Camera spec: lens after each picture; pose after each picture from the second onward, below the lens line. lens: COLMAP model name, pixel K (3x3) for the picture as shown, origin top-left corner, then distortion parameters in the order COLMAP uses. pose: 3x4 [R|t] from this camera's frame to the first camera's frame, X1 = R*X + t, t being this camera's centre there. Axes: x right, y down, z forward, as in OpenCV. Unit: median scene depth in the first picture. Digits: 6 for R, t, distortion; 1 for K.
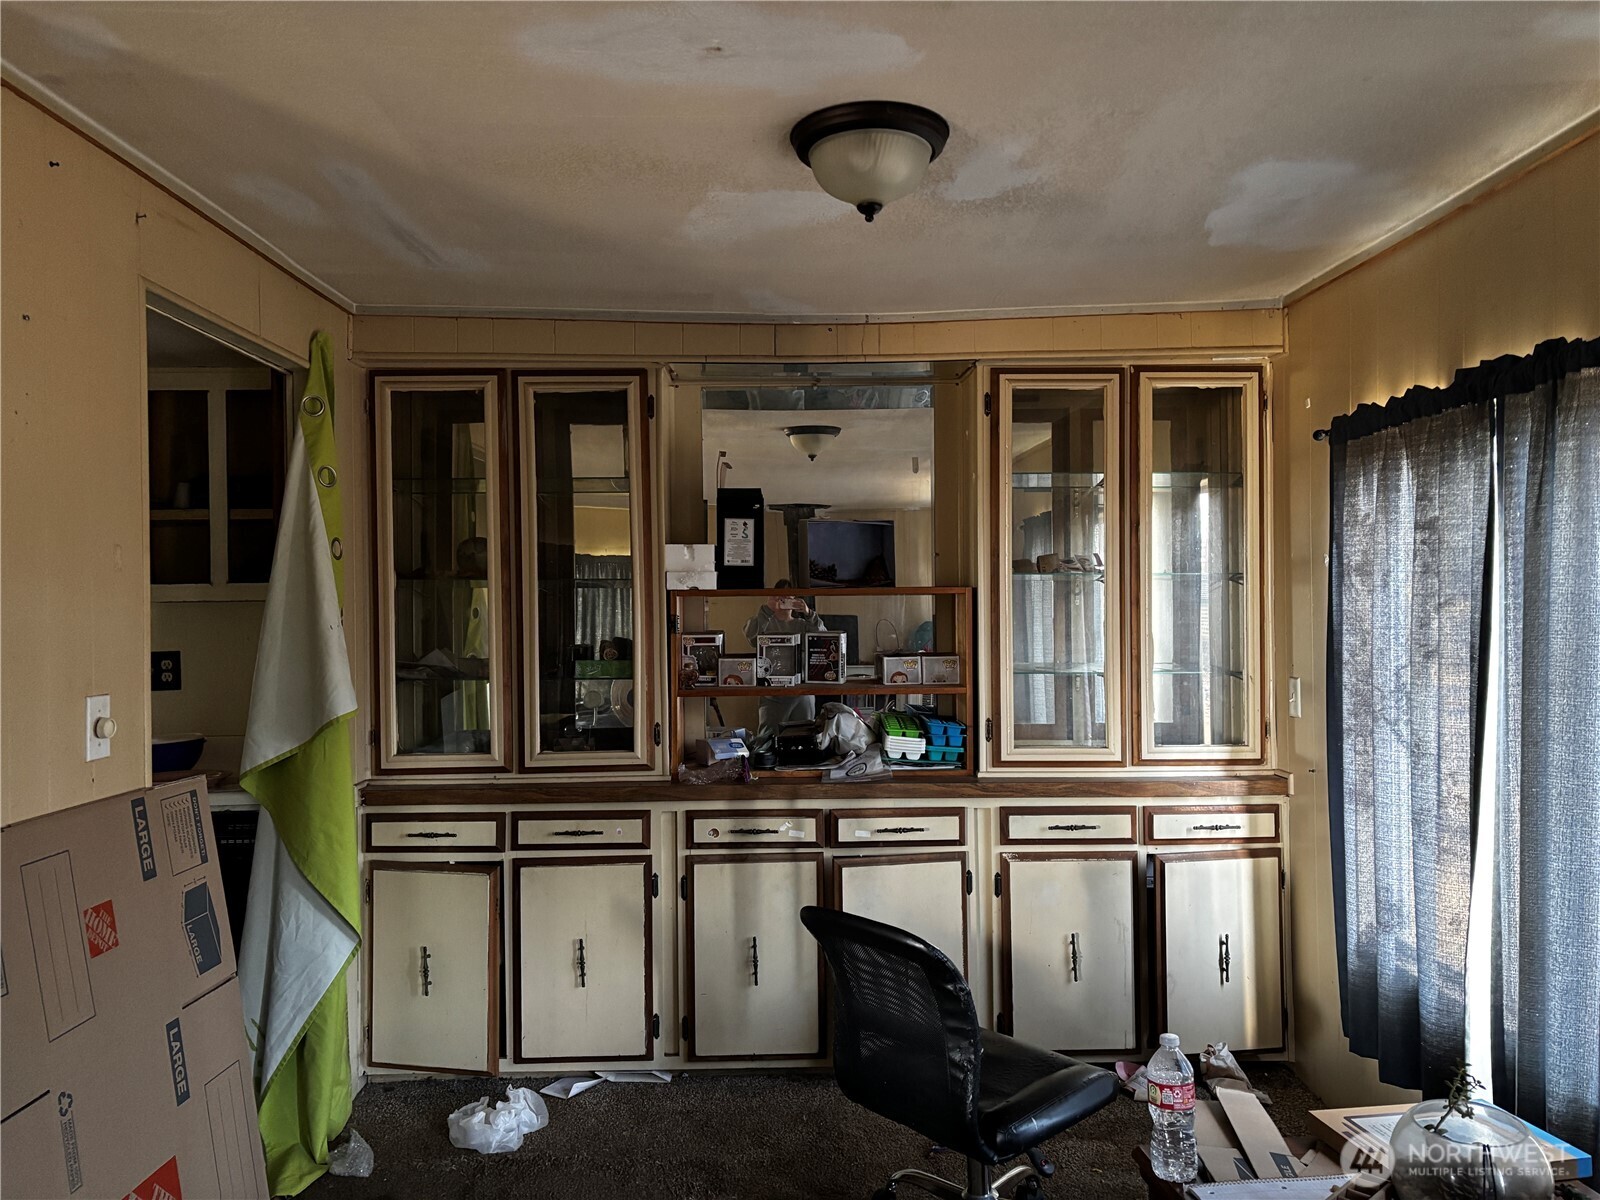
lens RADIAL K [[1216.8, 0, 800.4], [0, 1216.8, 600.3], [0, 0, 1]] dist [0.072919, -0.003831]
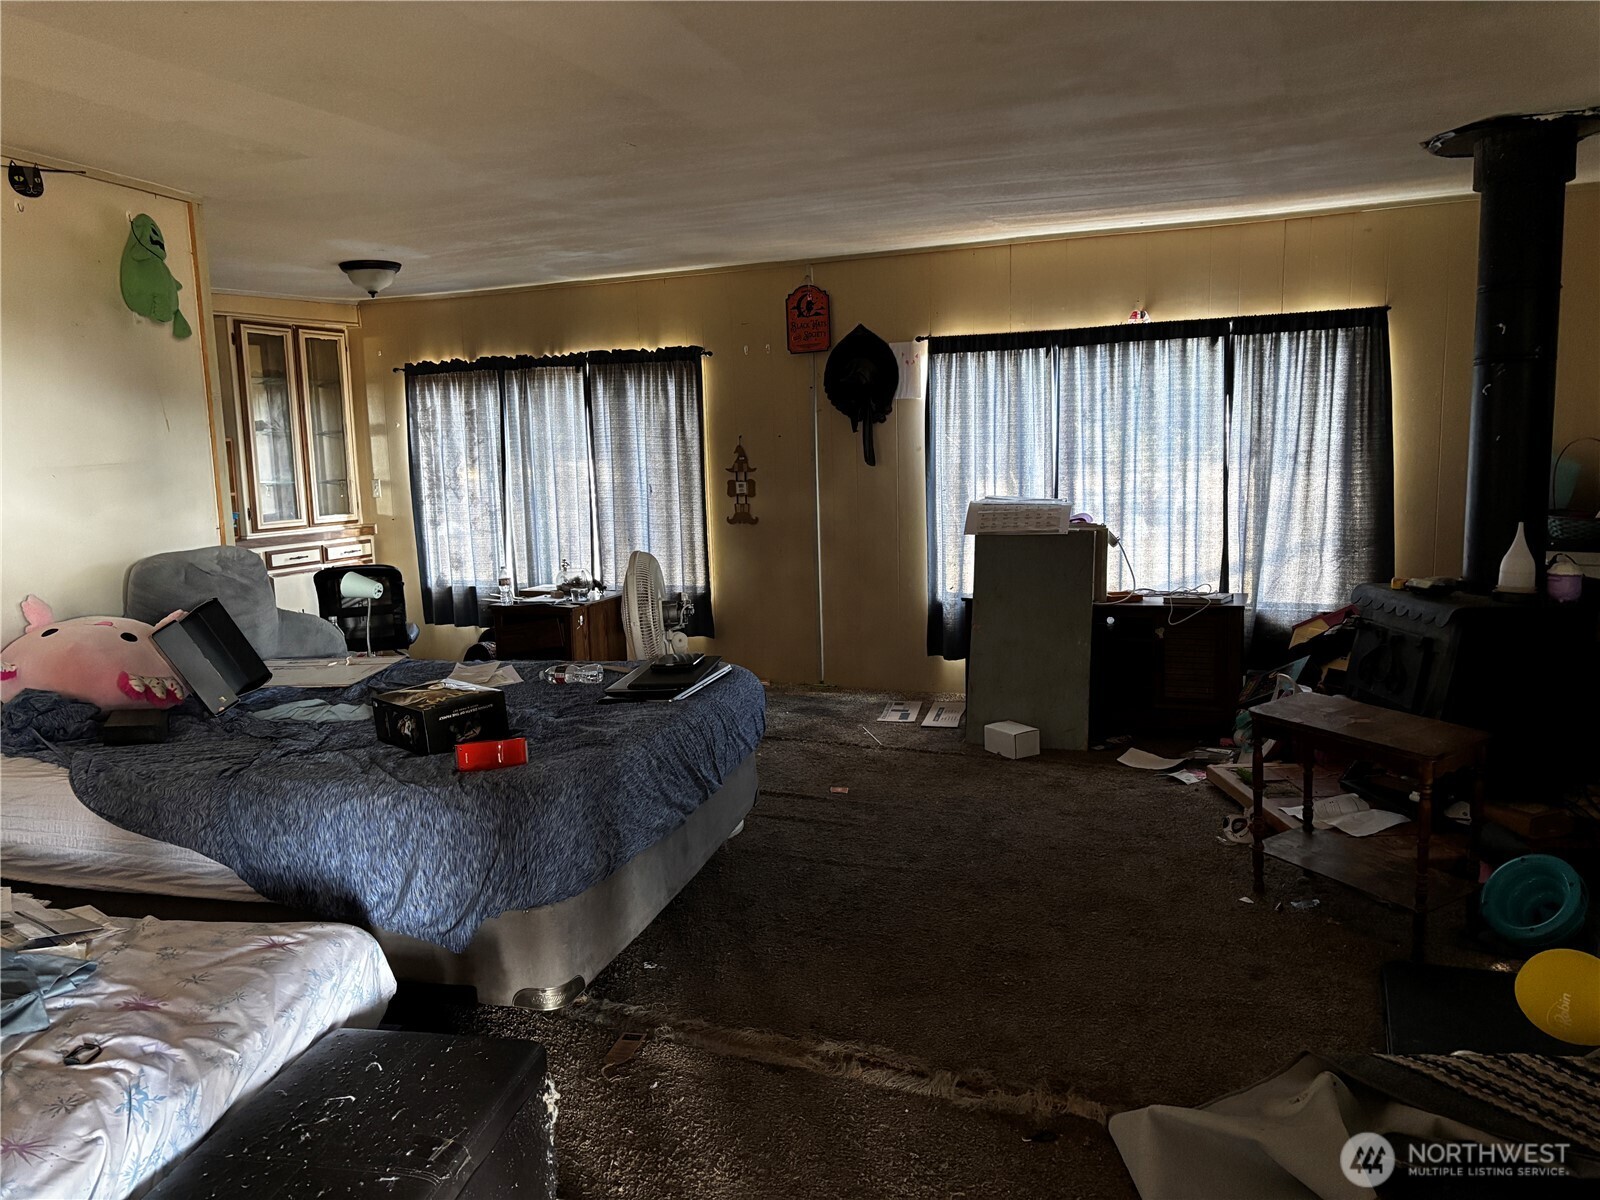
lens RADIAL K [[1216.8, 0, 799.4], [0, 1216.8, 599.5], [0, 0, 1]] dist [0.072919, -0.003831]
pose [[0.433401, -0.125920, 0.892361, -1.227000], [0.027781, 0.991587, 0.126429, 0.019290], [-0.900773, -0.030004, 0.433253, -0.619434]]
